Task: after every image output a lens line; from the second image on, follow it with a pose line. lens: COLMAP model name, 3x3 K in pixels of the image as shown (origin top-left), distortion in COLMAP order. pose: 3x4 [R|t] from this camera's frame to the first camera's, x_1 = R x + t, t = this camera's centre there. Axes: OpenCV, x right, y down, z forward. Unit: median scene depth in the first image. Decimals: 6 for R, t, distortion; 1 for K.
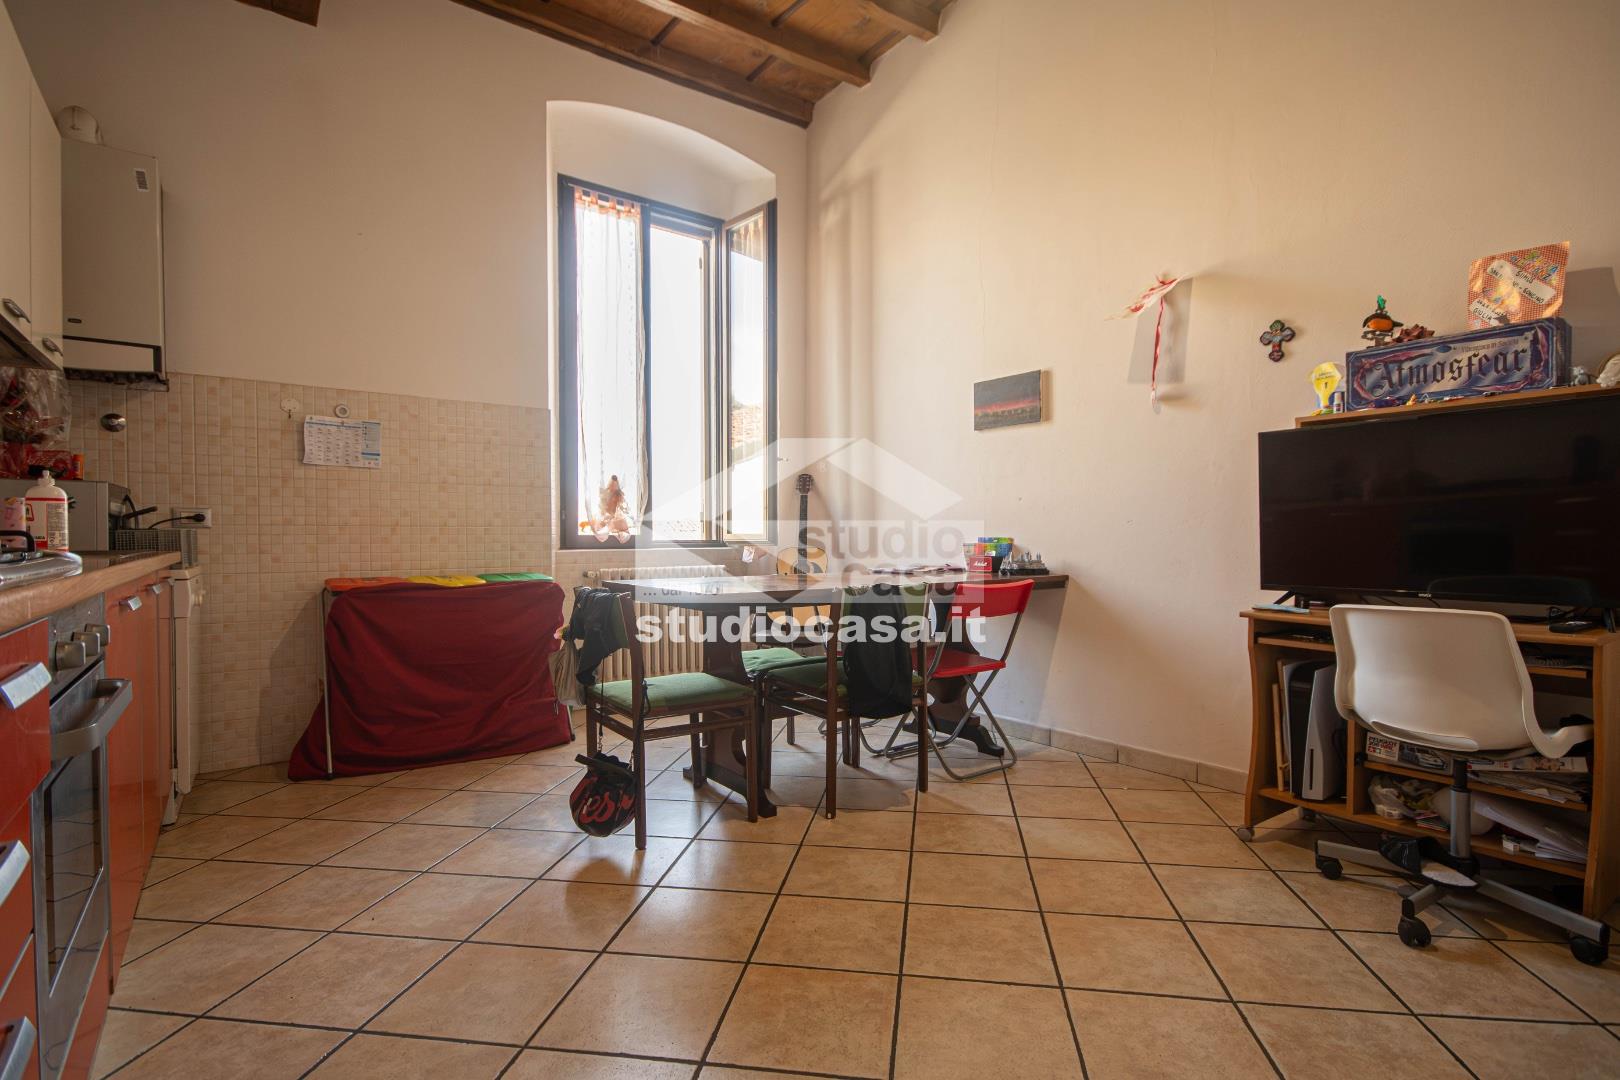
lens RADIAL K [[835.0, 0, 811.5], [0, 835.0, 536.8], [0, 0, 1]] dist [-0.000918, -0.001225]
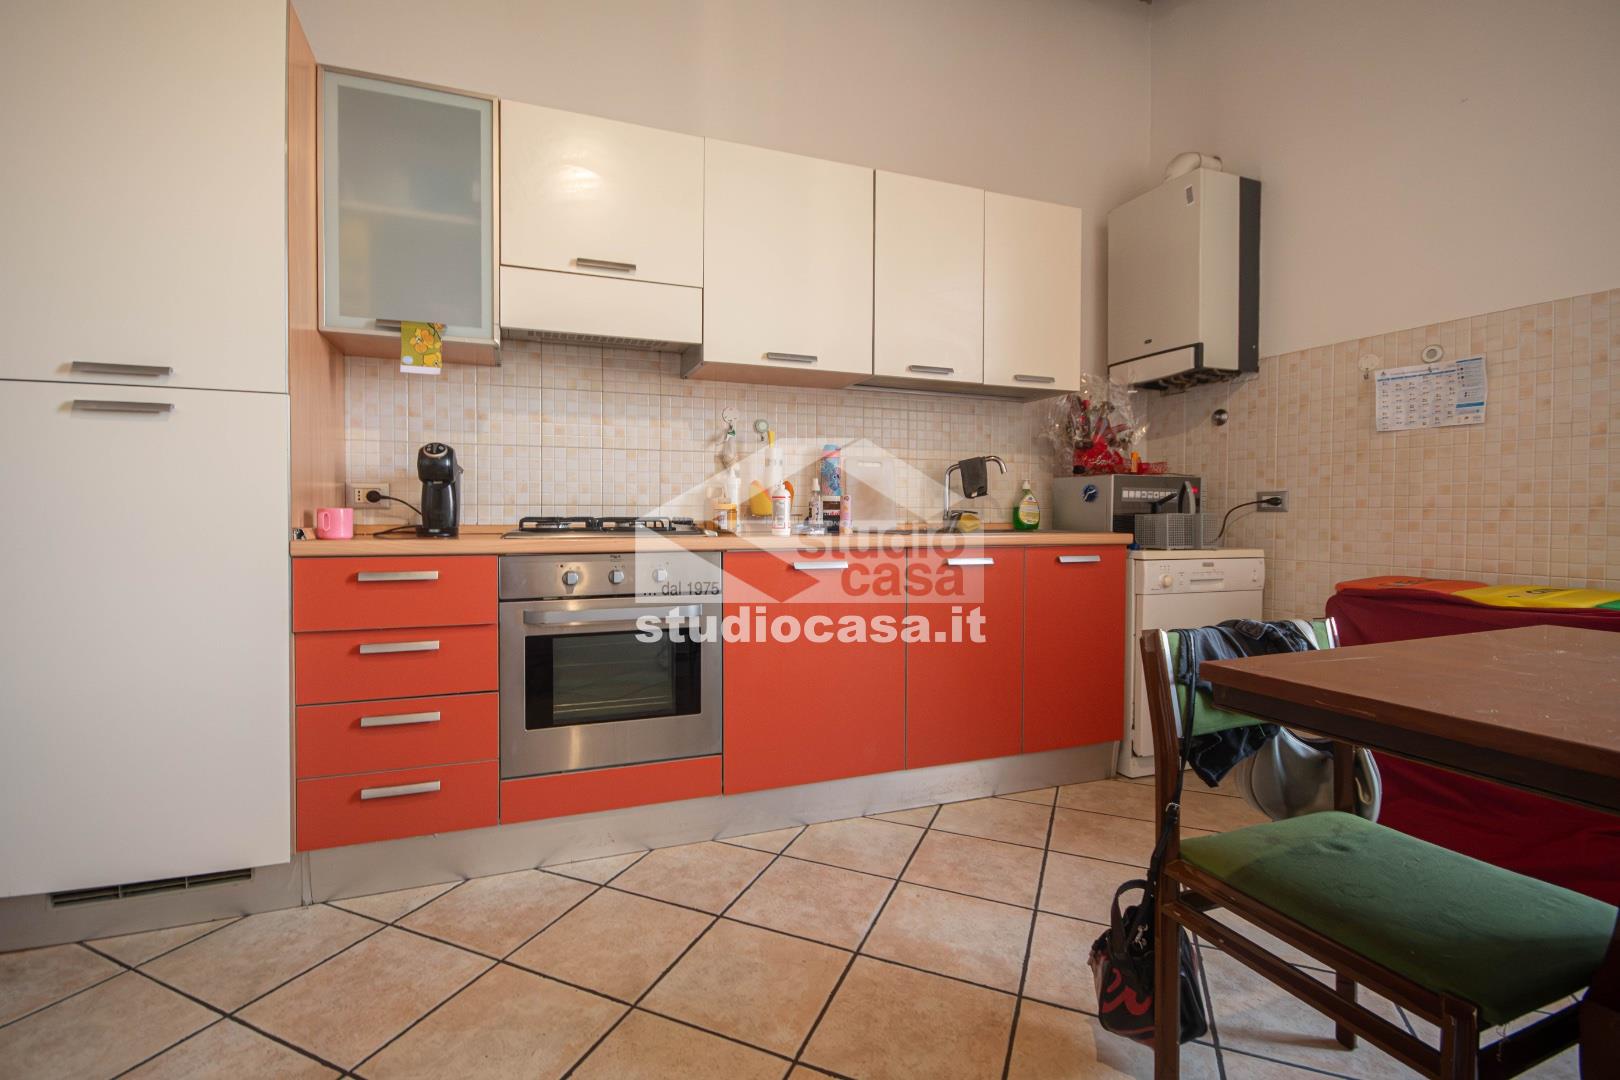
lens RADIAL K [[722.9, 0, 817.9], [0, 722.9, 523.1], [0, 0, 1]] dist [0.001221, 0.000120]
pose [[-0.254181, 0.011877, -0.967084, 0.212766], [-0.005785, 0.999888, 0.013800, -0.005138], [0.967139, 0.009103, -0.254083, 0.659328]]
